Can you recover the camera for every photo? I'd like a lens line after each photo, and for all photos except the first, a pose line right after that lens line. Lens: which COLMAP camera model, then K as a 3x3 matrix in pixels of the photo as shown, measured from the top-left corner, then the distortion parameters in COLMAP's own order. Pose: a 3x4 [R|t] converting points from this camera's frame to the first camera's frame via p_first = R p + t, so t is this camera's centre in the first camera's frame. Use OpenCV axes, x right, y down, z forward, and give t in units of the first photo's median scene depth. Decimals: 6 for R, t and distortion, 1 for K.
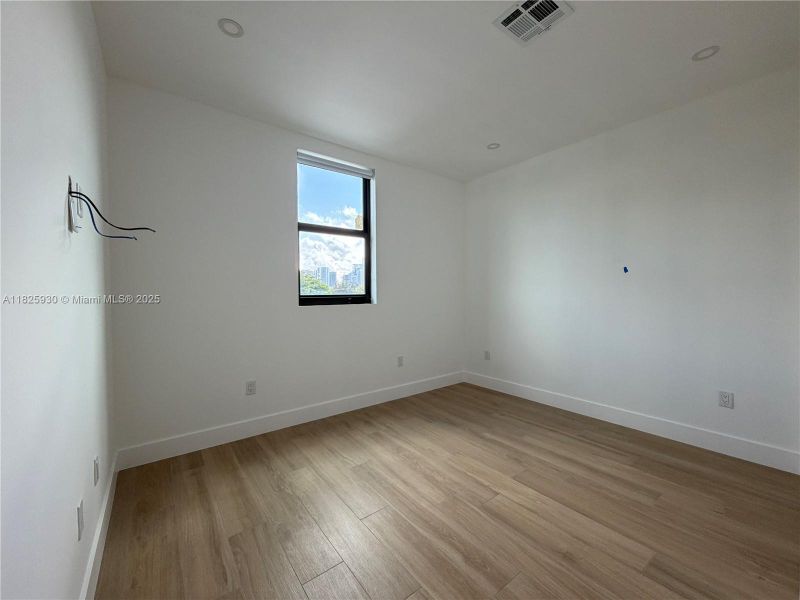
lens RADIAL K [[320.0, 0, 399.4], [0, 320.0, 299.2], [0, 0, 1]] dist [-0.000191, 0.000282]
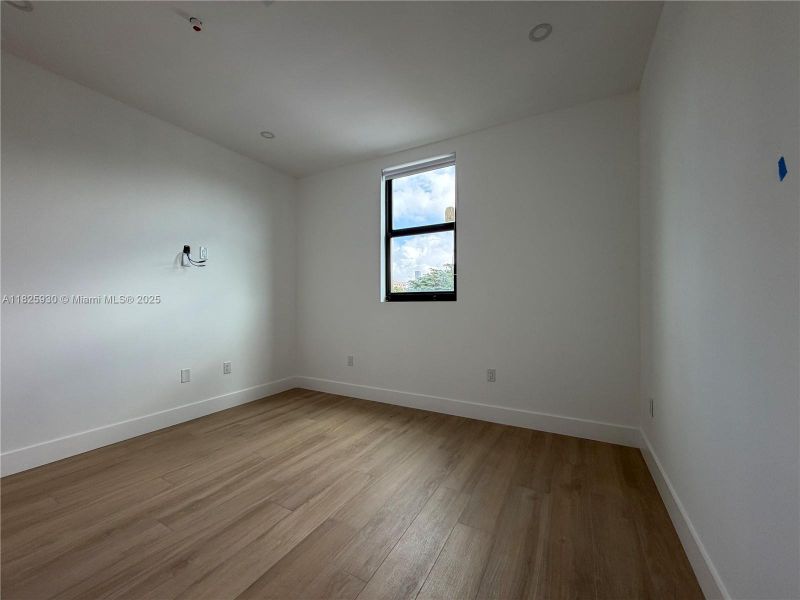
lens RADIAL K [[320.0, 0, 399.4], [0, 320.0, 299.2], [0, 0, 1]] dist [-0.000191, 0.000282]
pose [[0.399008, -0.001897, -0.916945, 0.826086], [-0.017564, 0.999799, -0.009712, 0.023742], [0.916779, 0.019980, 0.398894, 0.610466]]
